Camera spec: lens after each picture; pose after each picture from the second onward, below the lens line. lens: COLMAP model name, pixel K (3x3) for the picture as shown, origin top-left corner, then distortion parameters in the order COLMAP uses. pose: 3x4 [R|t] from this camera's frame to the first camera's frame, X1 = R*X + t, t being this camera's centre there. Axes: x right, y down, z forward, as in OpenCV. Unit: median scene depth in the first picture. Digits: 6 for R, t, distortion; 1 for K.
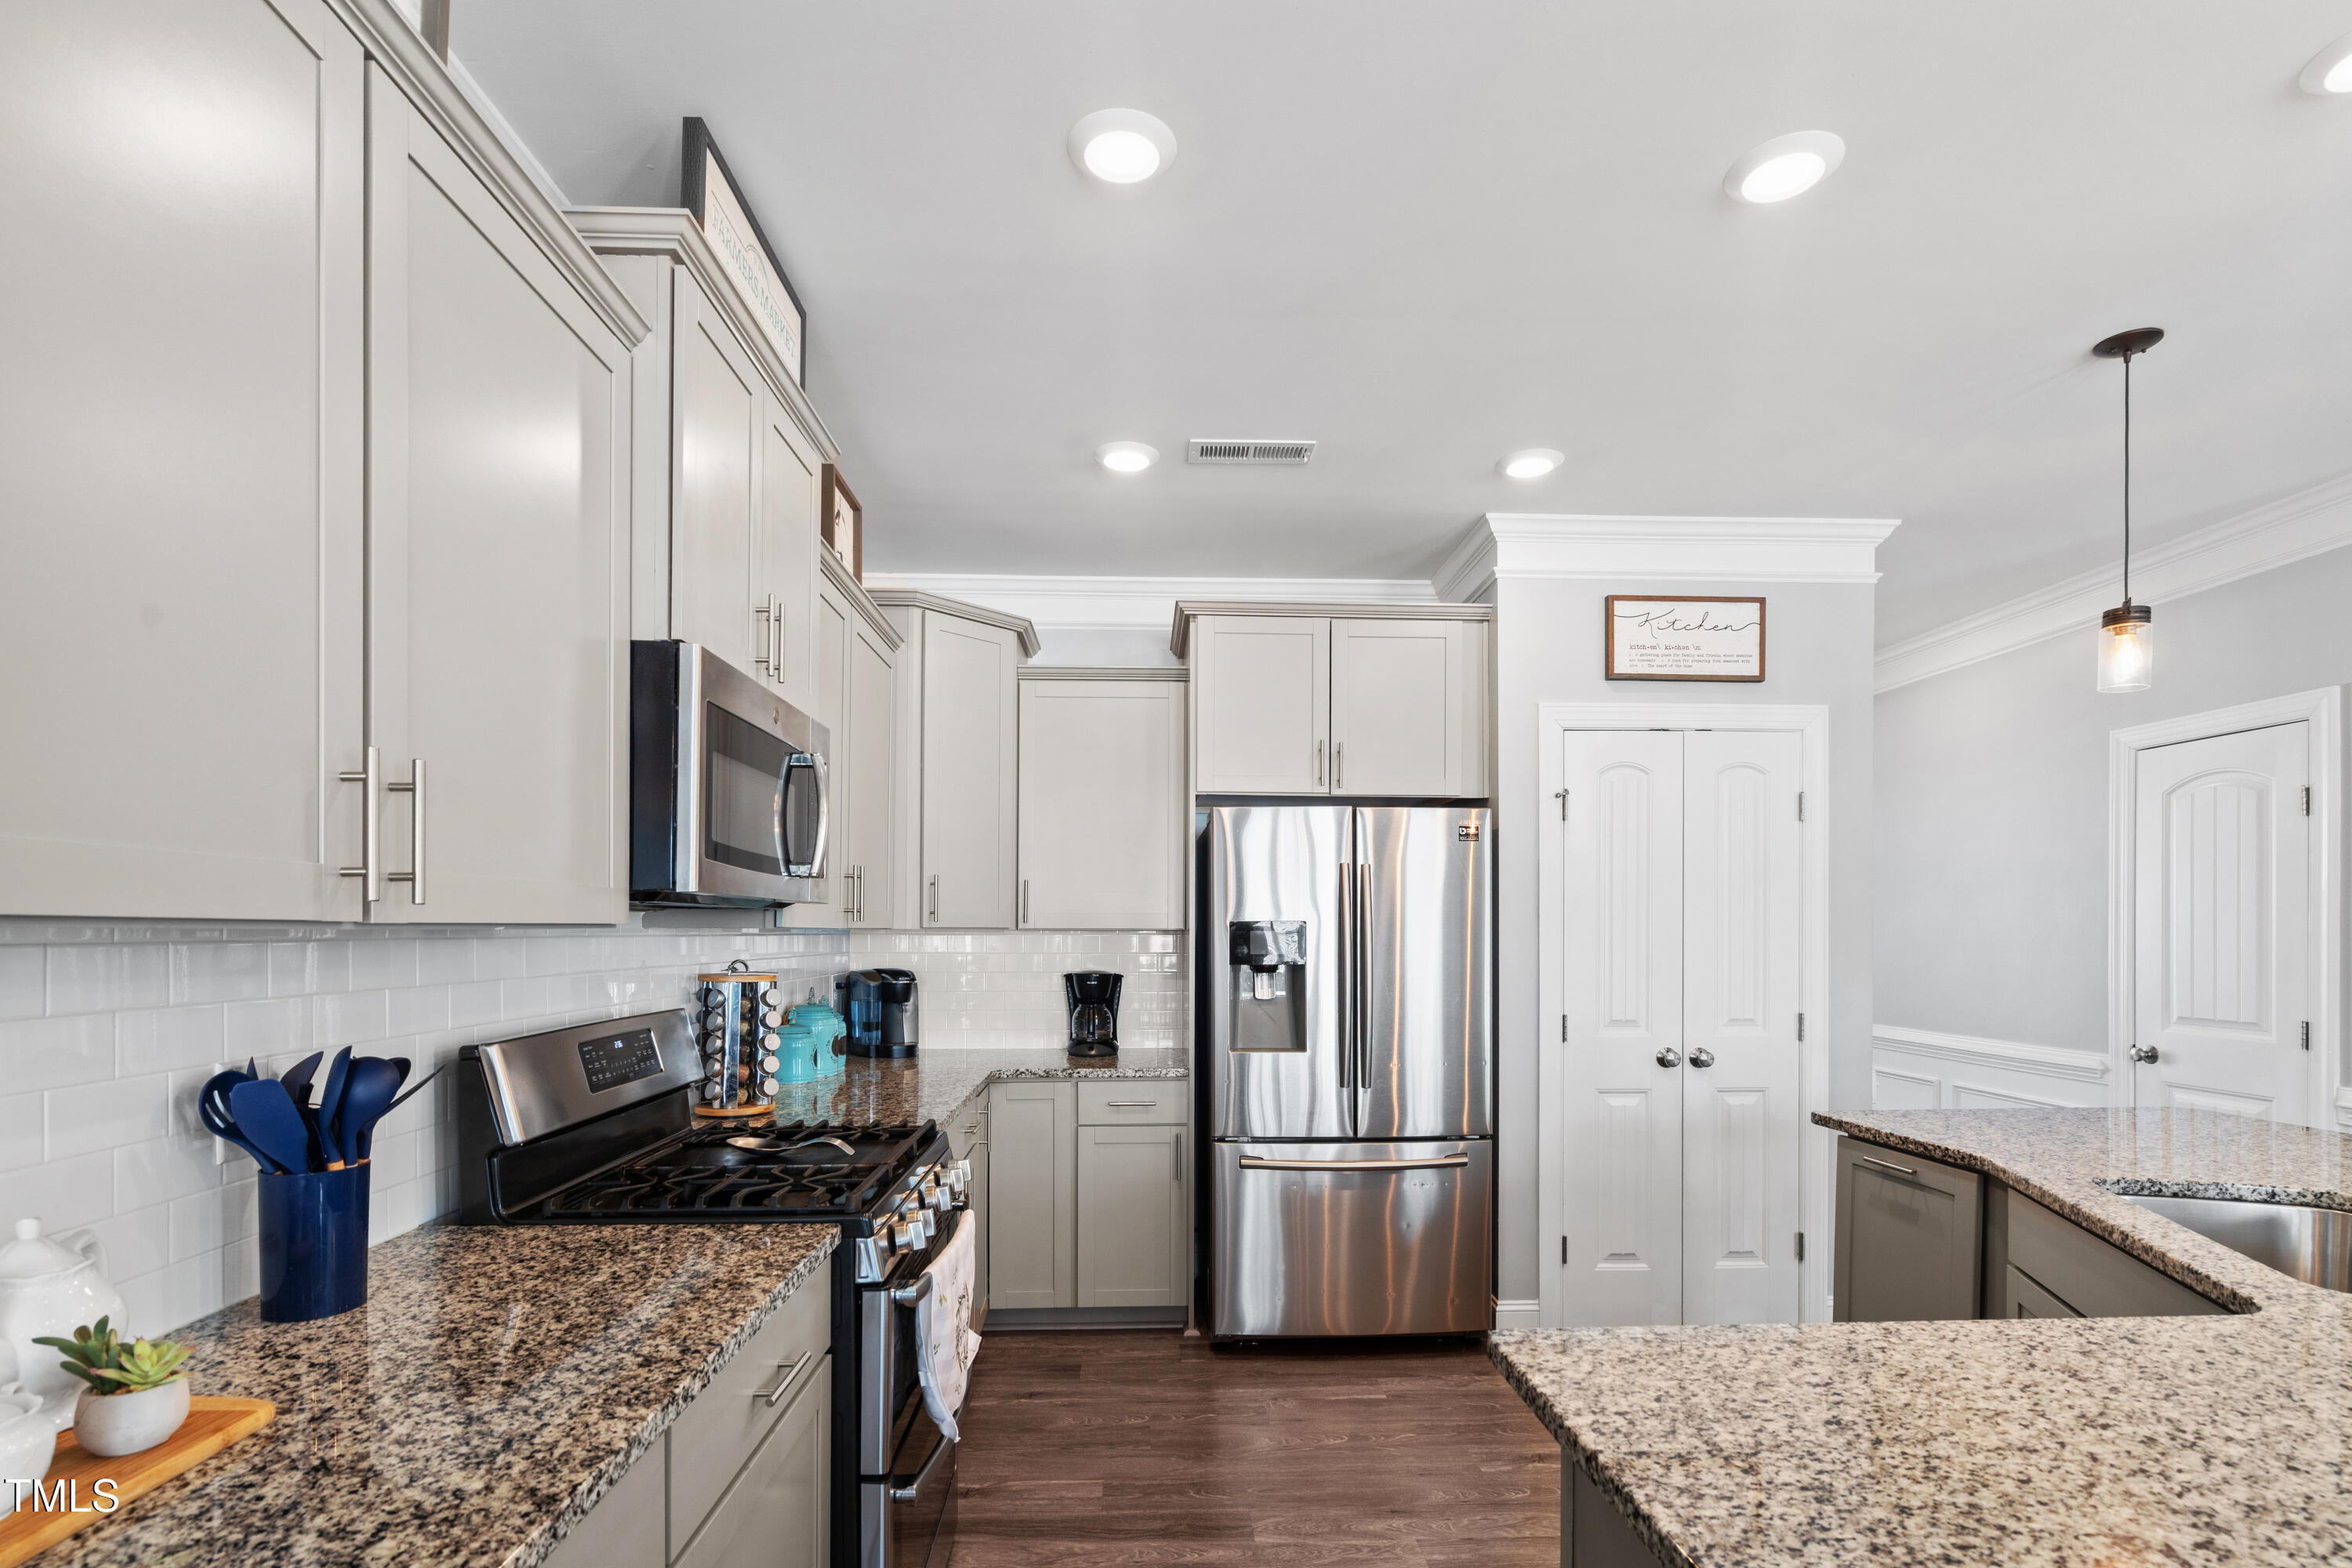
lens RADIAL K [[1089.6, 0, 1177.6], [0, 1089.6, 932.6], [0, 0, 1]] dist [-0.000738, -0.000451]
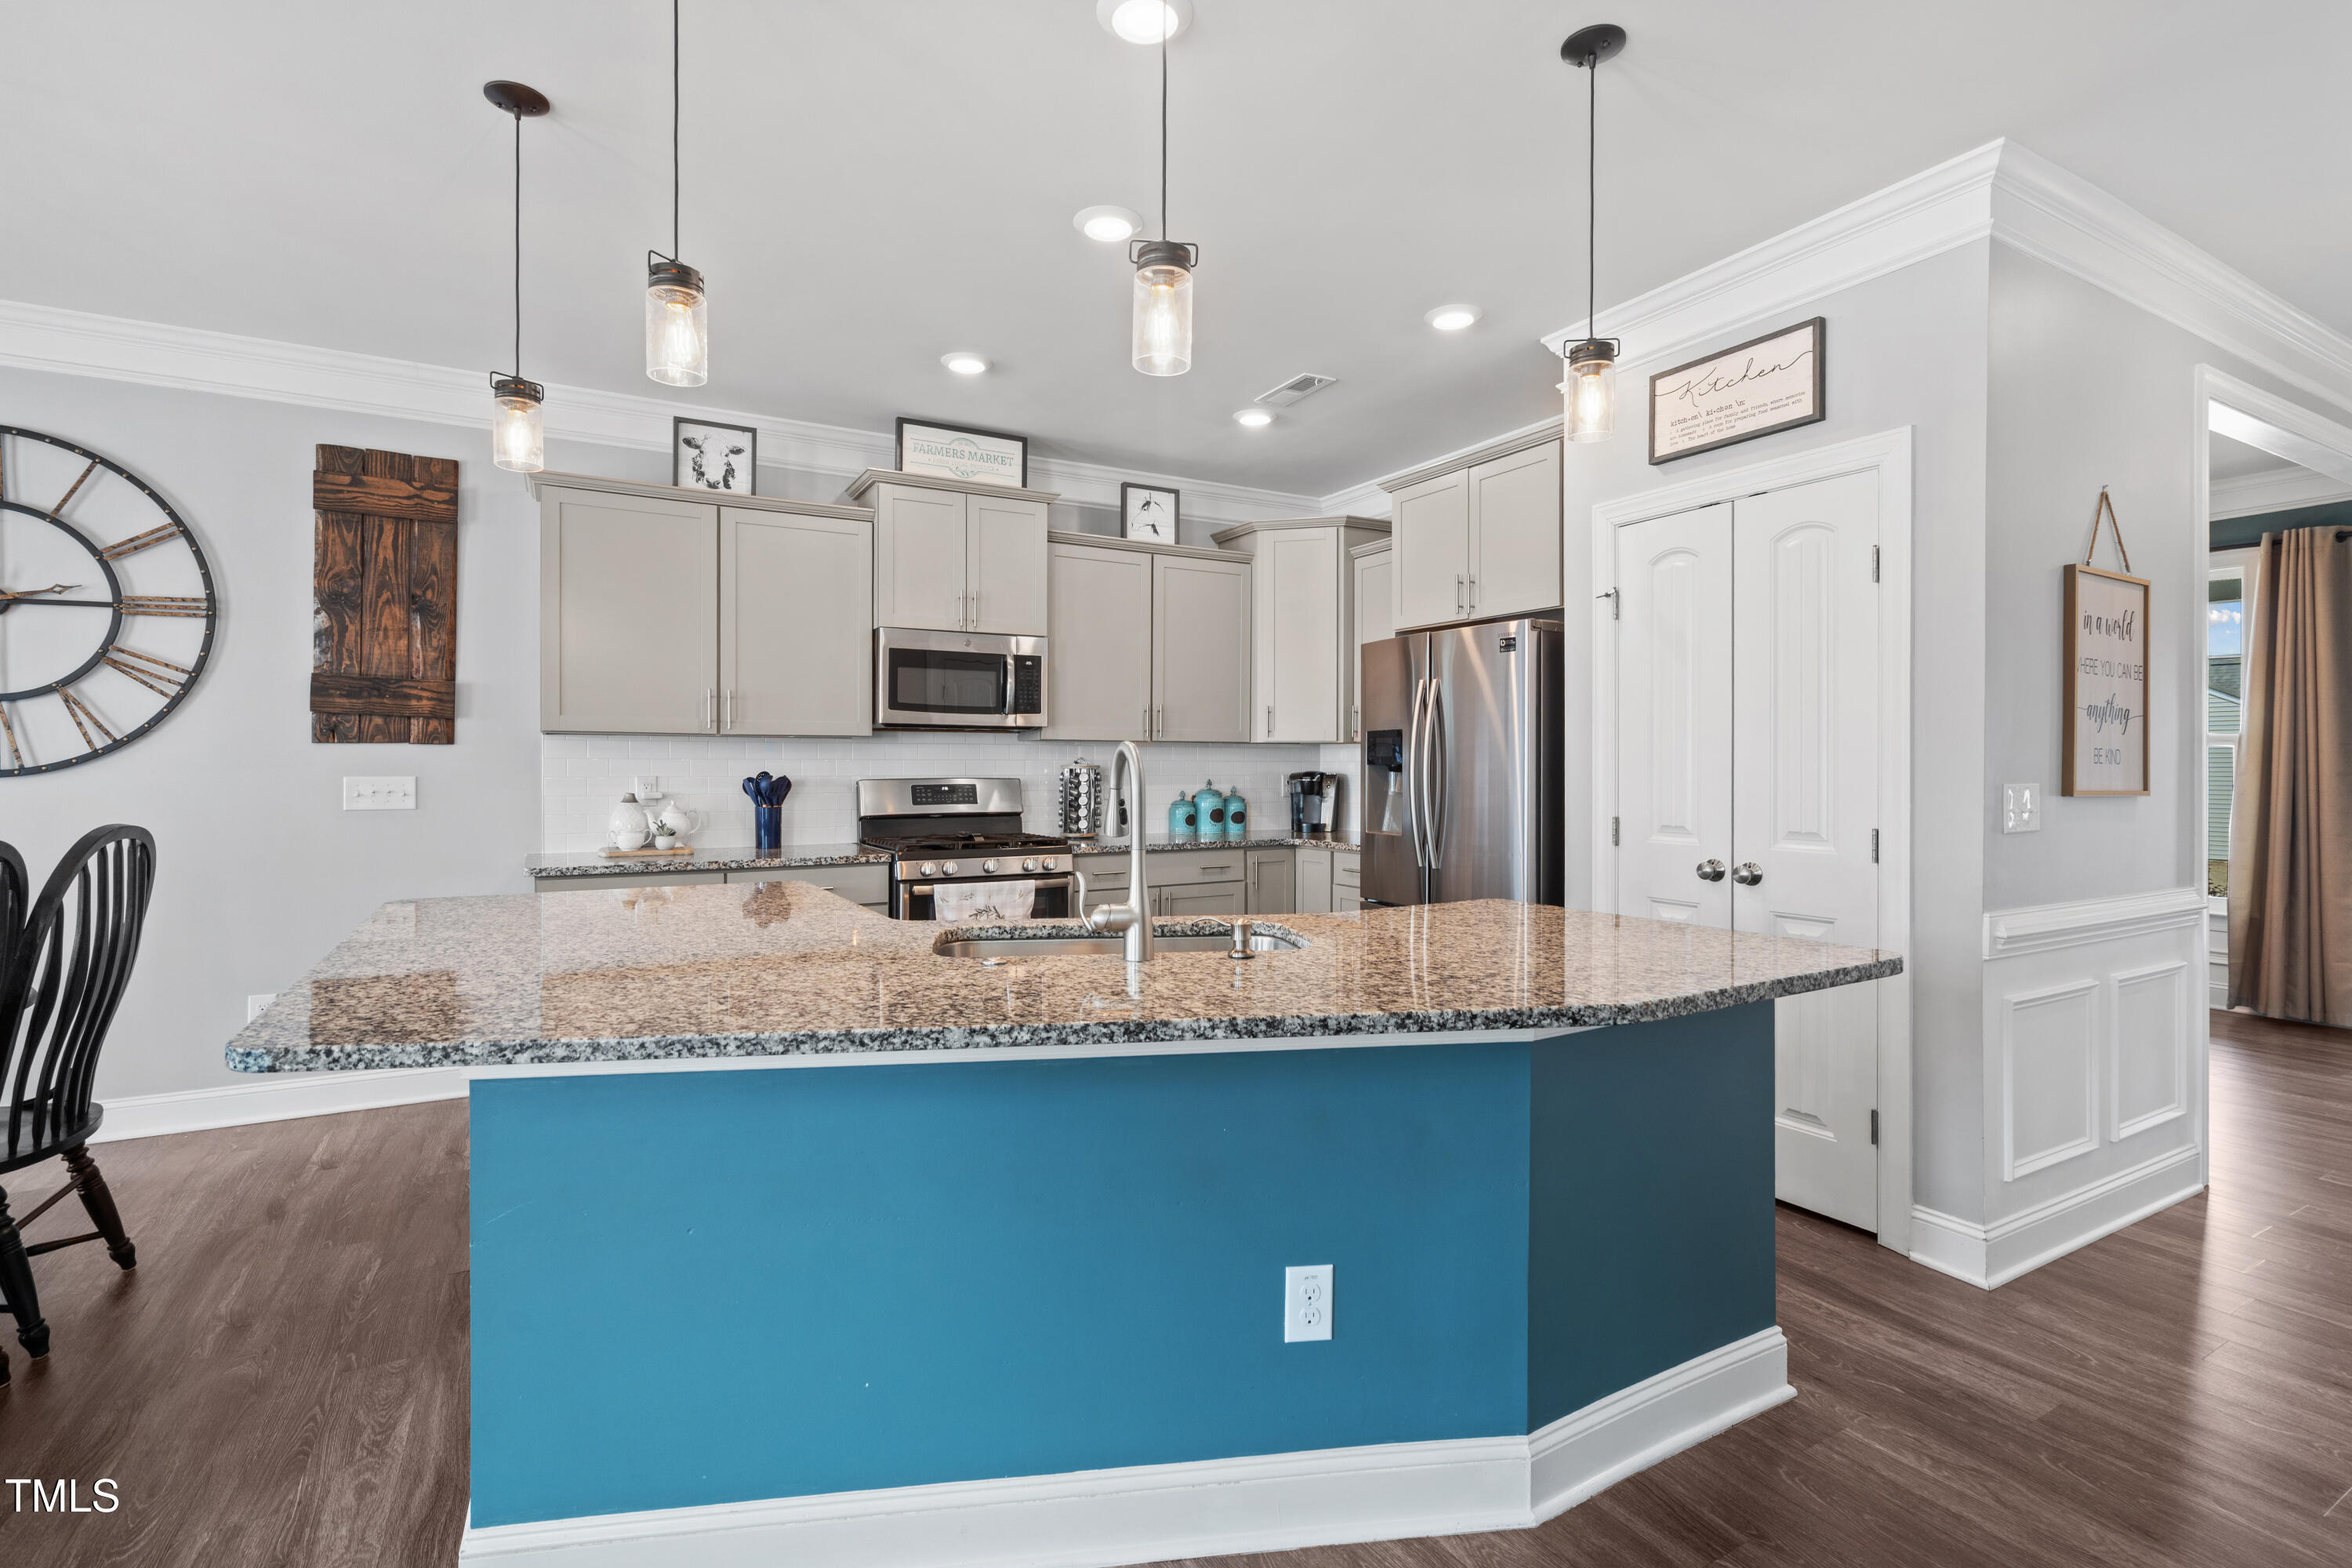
lens RADIAL K [[1080.8, 0, 1172.6], [0, 1080.8, 773.7], [0, 0, 1]] dist [-0.002027, 0.000209]
pose [[0.454129, 0.005550, -0.890919, 1.038518], [-0.004000, 0.999983, 0.004190, 0.033502], [0.890927, 0.001661, 0.454144, 0.201145]]
